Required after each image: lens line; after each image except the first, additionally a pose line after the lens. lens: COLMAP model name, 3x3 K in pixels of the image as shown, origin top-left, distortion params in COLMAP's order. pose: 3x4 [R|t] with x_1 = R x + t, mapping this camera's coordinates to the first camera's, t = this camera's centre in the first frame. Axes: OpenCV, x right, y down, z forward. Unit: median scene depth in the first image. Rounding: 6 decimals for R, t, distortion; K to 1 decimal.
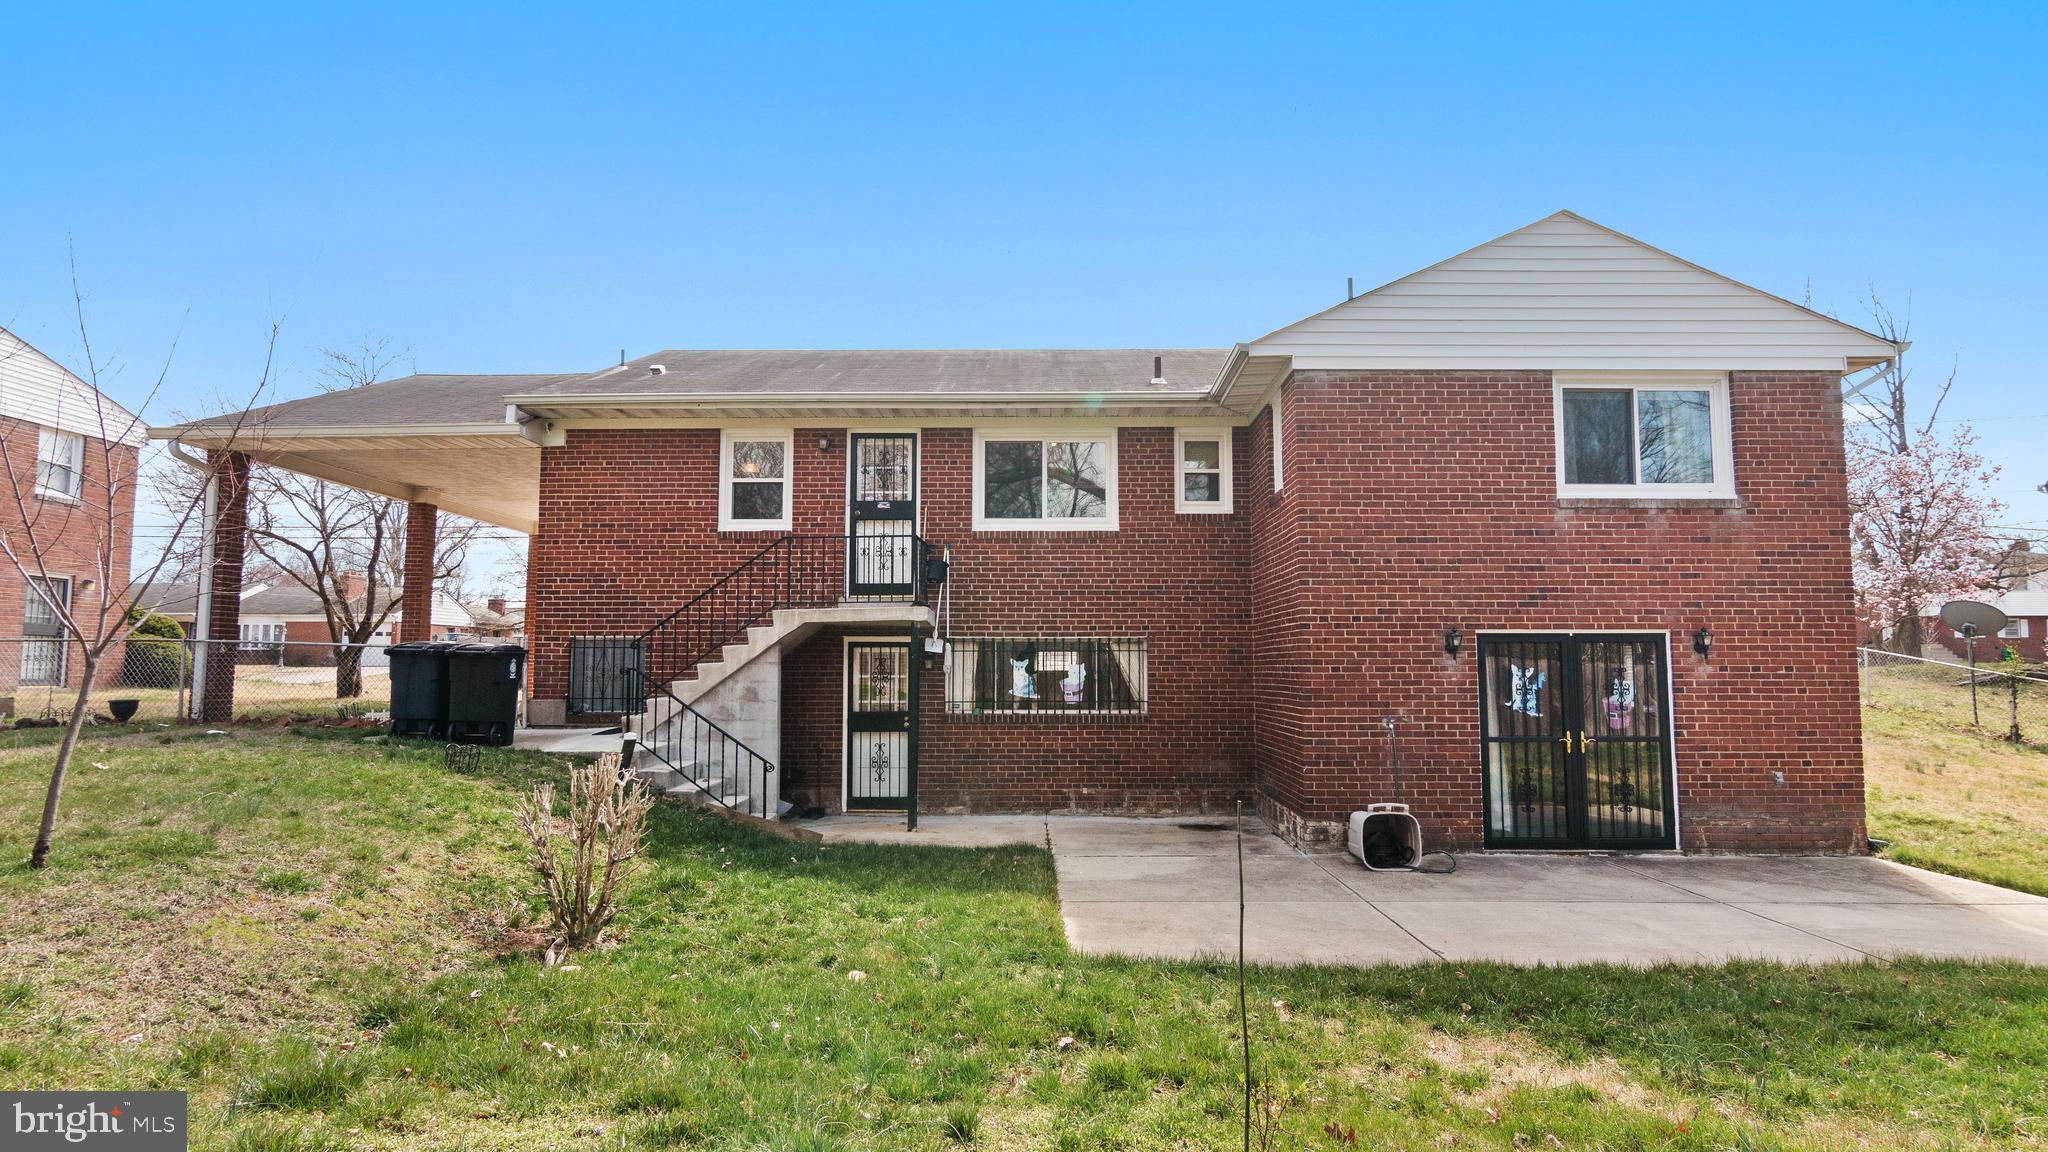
lens RADIAL K [[1093.7, 0, 1024.0], [0, 1093.7, 576.0], [0, 0, 1]] dist [0.001306, 0.000169]
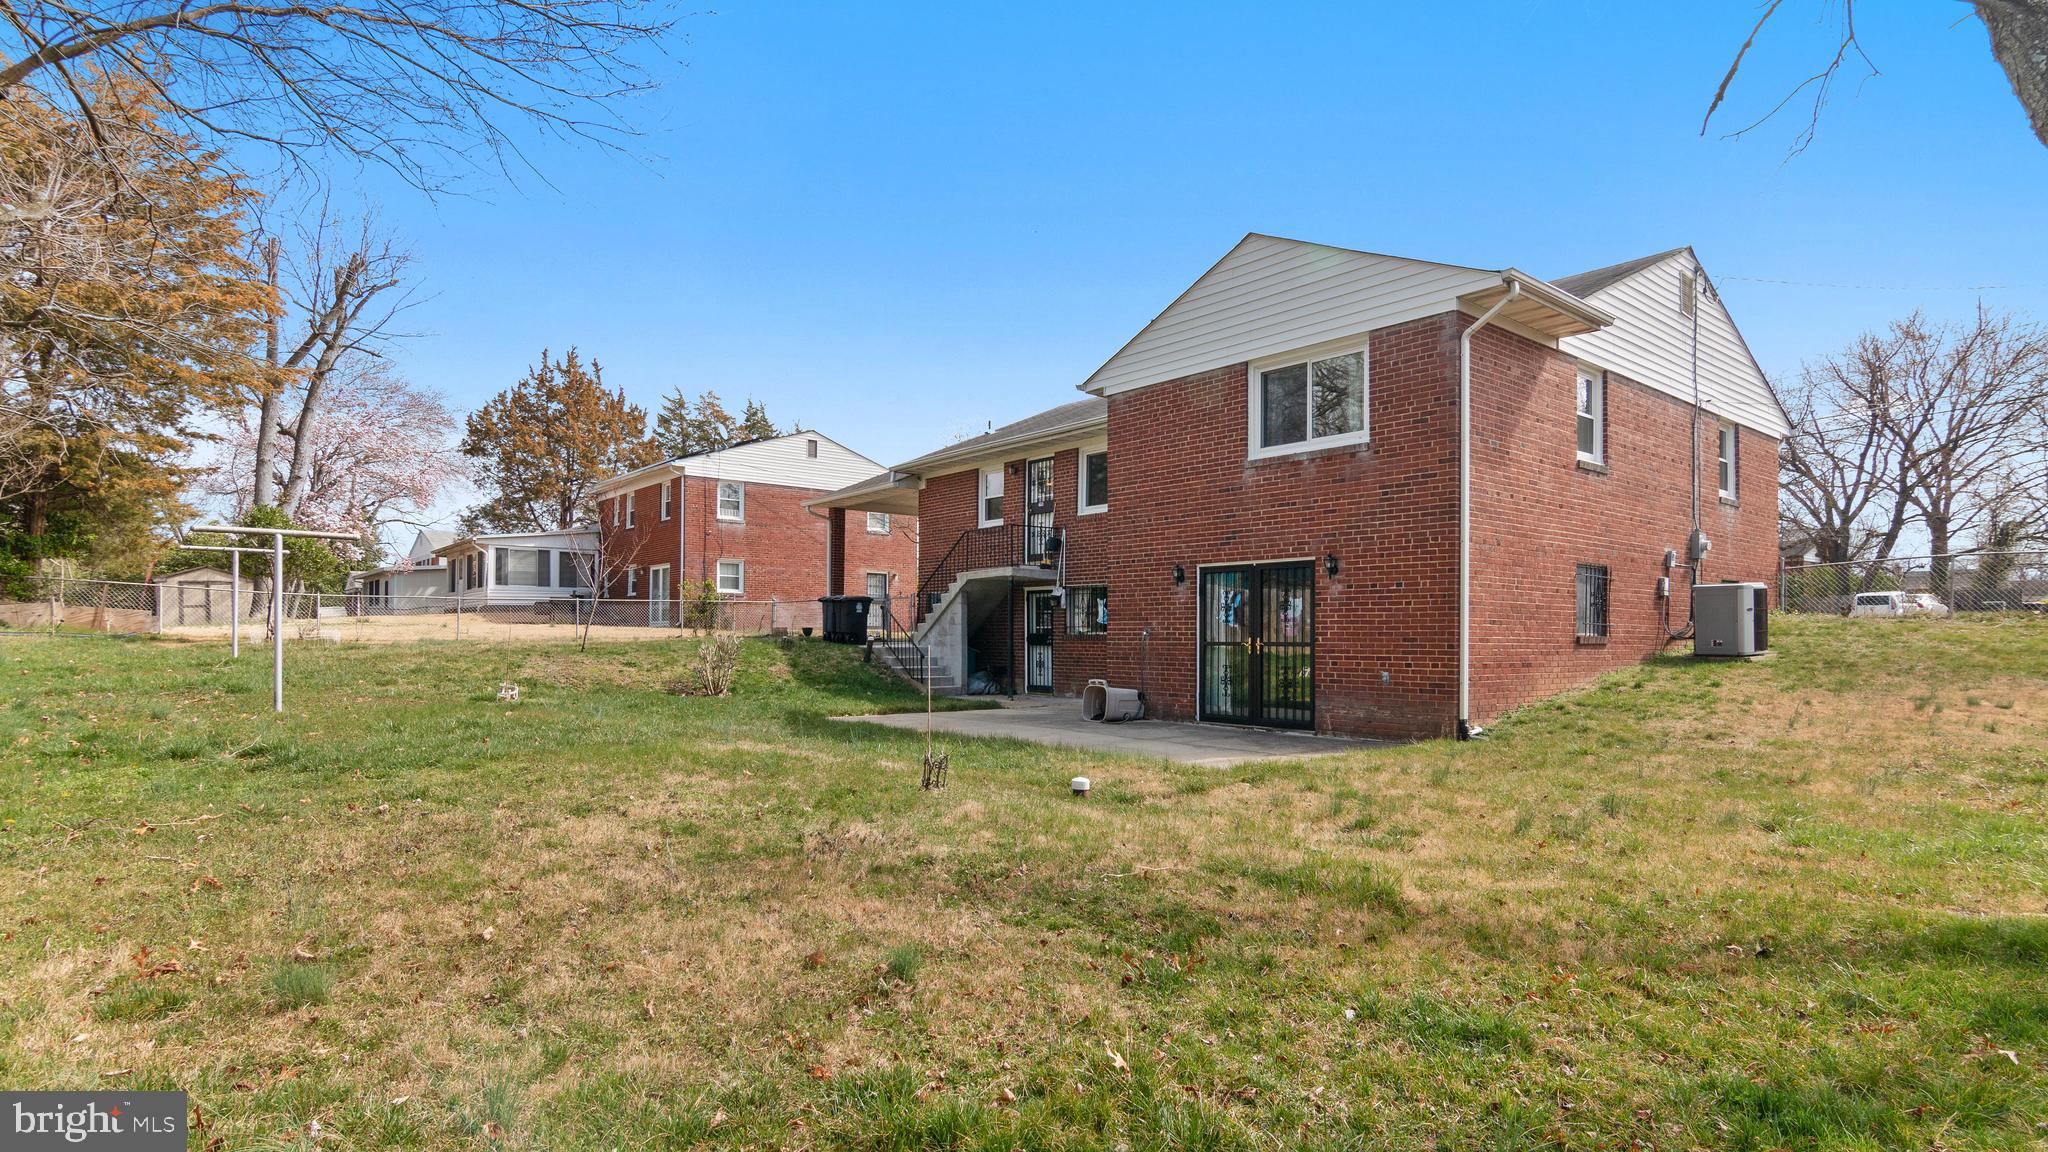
lens RADIAL K [[1063.0, 0, 1023.3], [0, 1063.0, 638.4], [0, 0, 1]] dist [-0.000286, -0.000371]
pose [[0.639156, 0.003019, -0.769071, 1.279961], [0.058419, 0.996913, 0.052464, 0.057613], [0.766855, -0.078461, 0.637007, -0.029443]]
